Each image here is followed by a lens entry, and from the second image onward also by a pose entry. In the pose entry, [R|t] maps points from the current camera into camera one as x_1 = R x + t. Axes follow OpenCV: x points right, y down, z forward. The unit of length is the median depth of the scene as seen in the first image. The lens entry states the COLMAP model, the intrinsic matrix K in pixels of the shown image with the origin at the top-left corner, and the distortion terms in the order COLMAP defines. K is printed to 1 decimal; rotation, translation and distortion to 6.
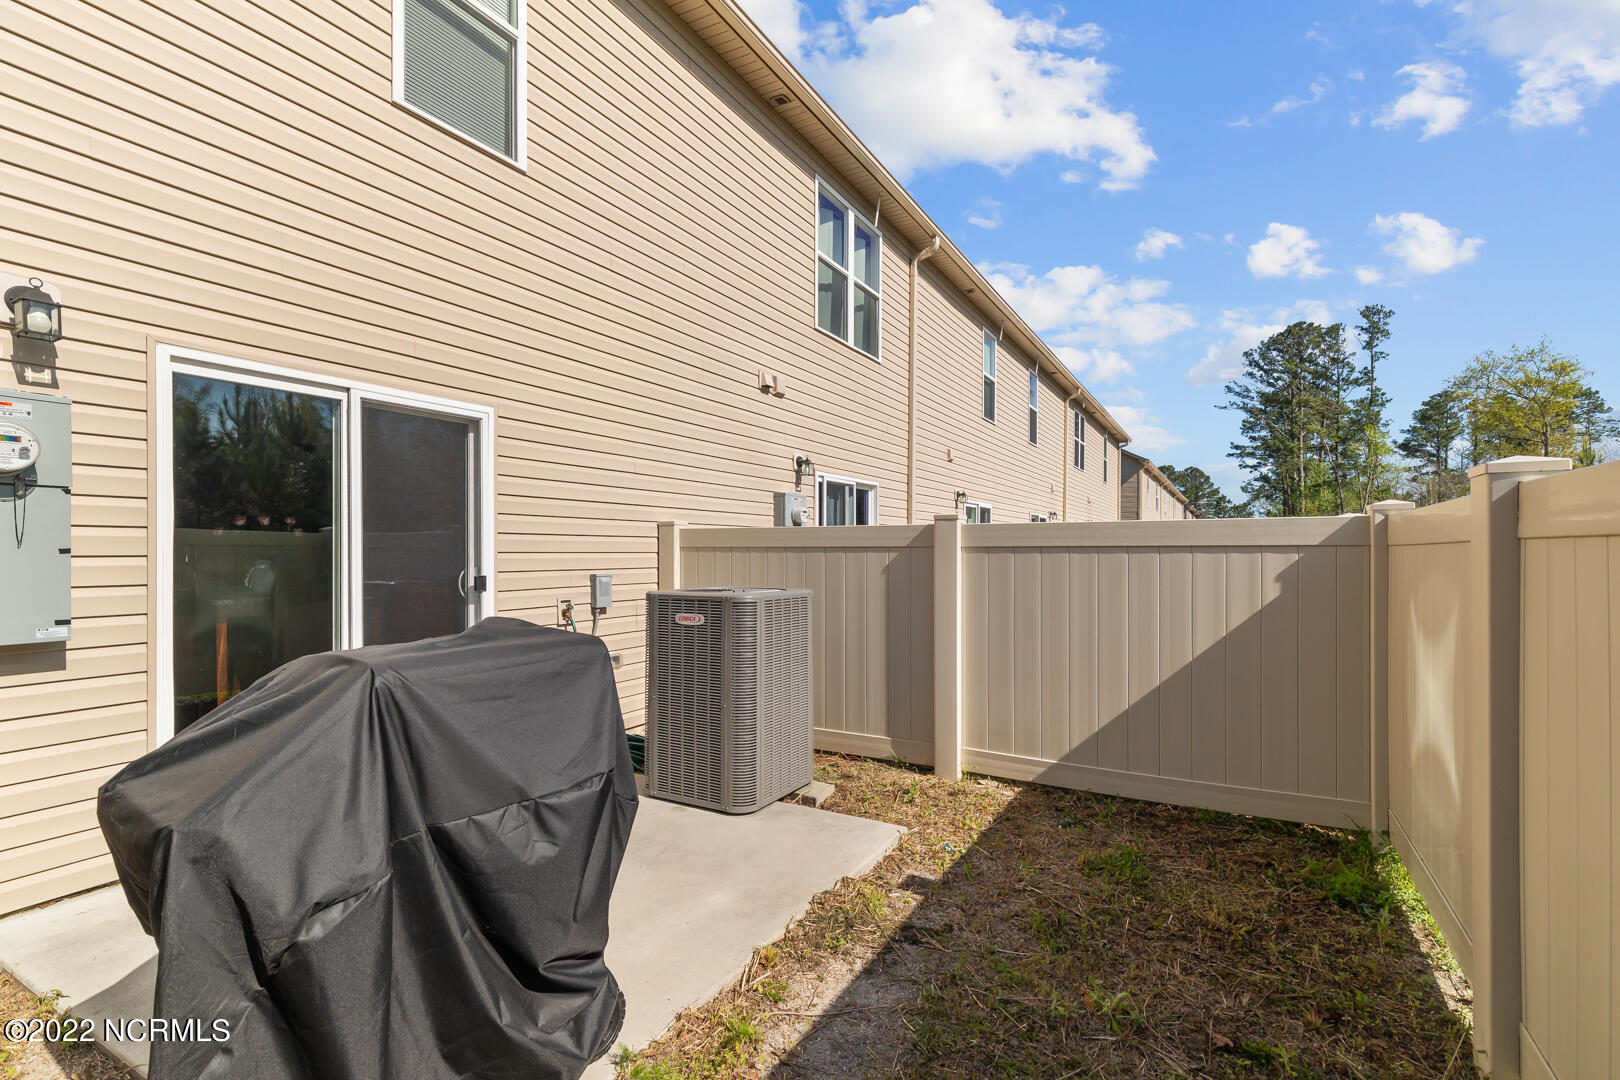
lens RADIAL K [[743.1, 0, 804.5], [0, 743.1, 551.7], [0, 0, 1]] dist [0.009496, -0.002494]
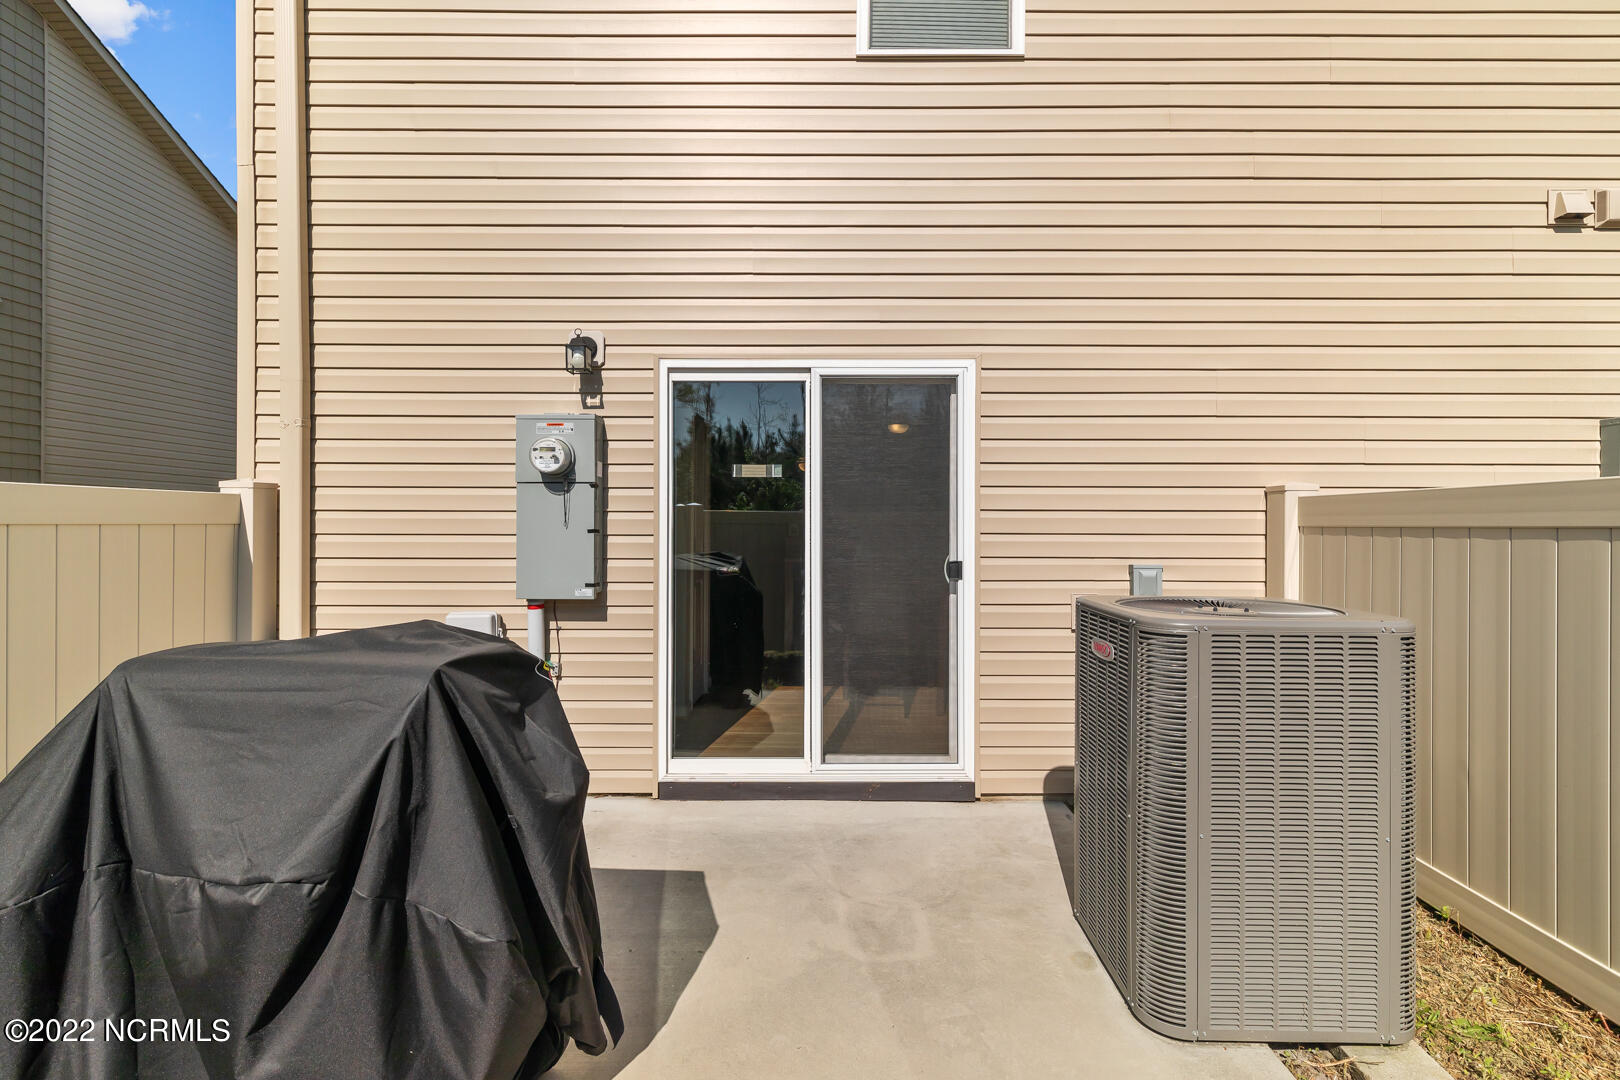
lens RADIAL K [[743.1, 0, 823.9], [0, 743.1, 525.3], [0, 0, 1]] dist [0.009496, -0.002494]
pose [[0.500132, -0.001054, -0.865949, 0.243267], [-0.002652, 0.999993, -0.002749, -0.006212], [0.865945, 0.003672, 0.500126, 0.491606]]
